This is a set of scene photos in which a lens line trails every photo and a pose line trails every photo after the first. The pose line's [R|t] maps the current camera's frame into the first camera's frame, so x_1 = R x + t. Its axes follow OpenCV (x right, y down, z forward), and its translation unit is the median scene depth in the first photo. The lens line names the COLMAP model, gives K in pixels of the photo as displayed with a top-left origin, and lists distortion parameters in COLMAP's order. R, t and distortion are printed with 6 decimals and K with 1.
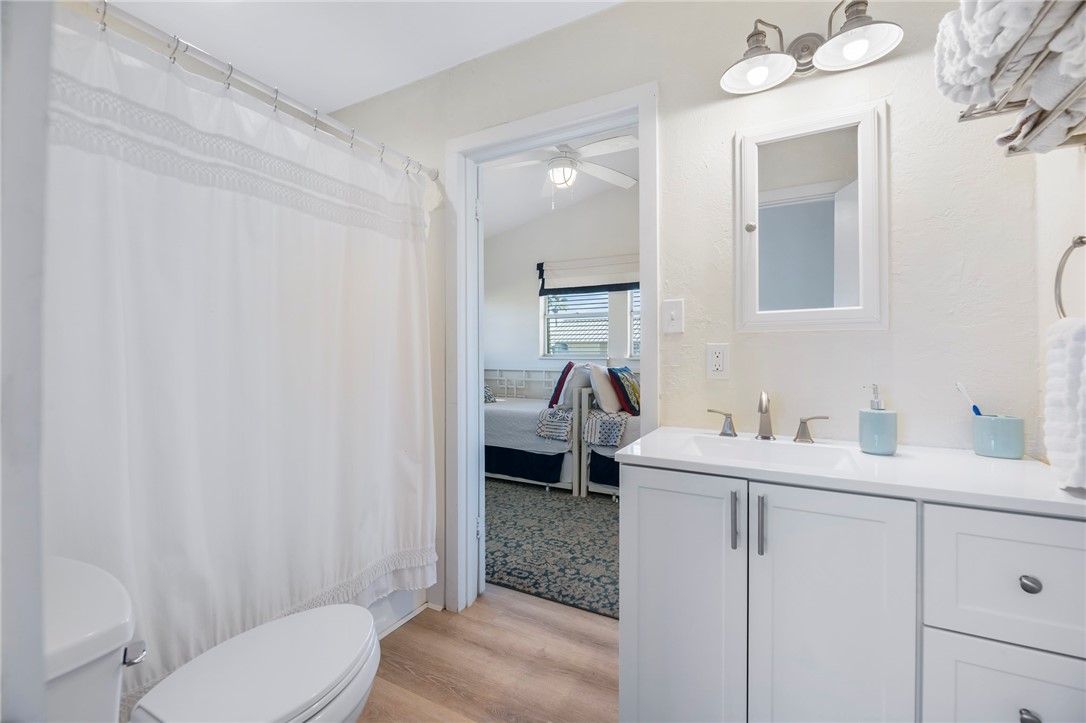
lens RADIAL K [[466.8, 0, 543.0], [0, 466.8, 361.5], [0, 0, 1]] dist [-0.002030, -0.000074]
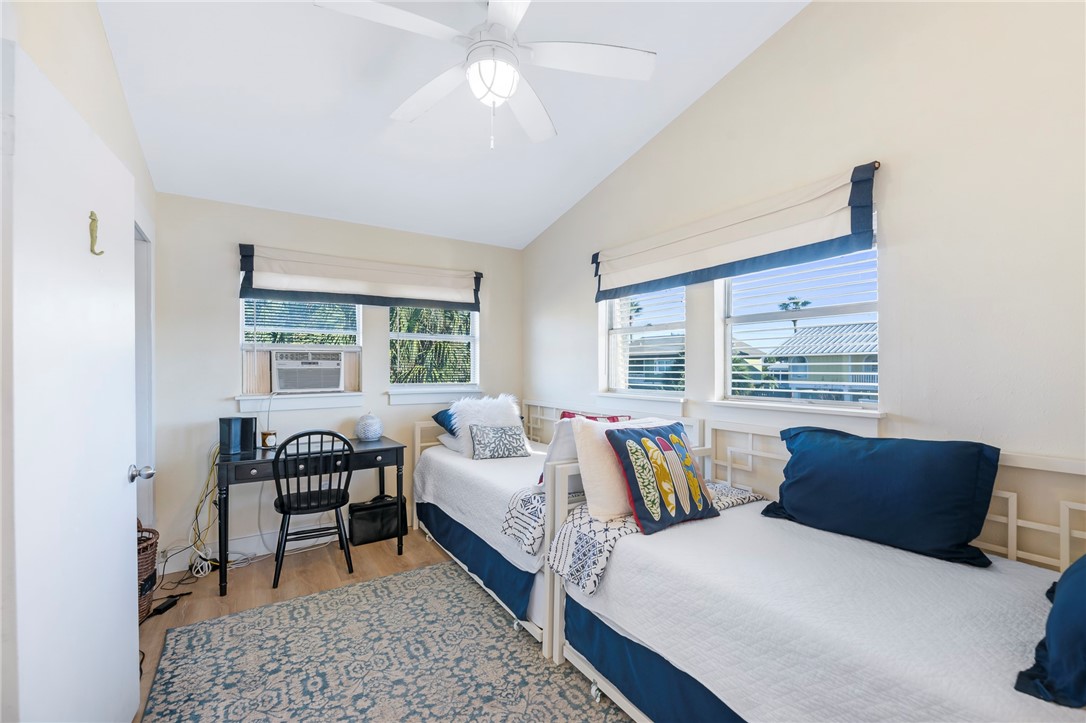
lens RADIAL K [[461.7, 0, 540.9], [0, 461.7, 373.1], [0, 0, 1]] dist [0.001154, 0.000186]
pose [[0.874508, 0.003359, -0.484999, 0.327584], [-0.004108, 0.999991, -0.000482, -0.050239], [0.484993, 0.002414, 0.874515, 0.505544]]
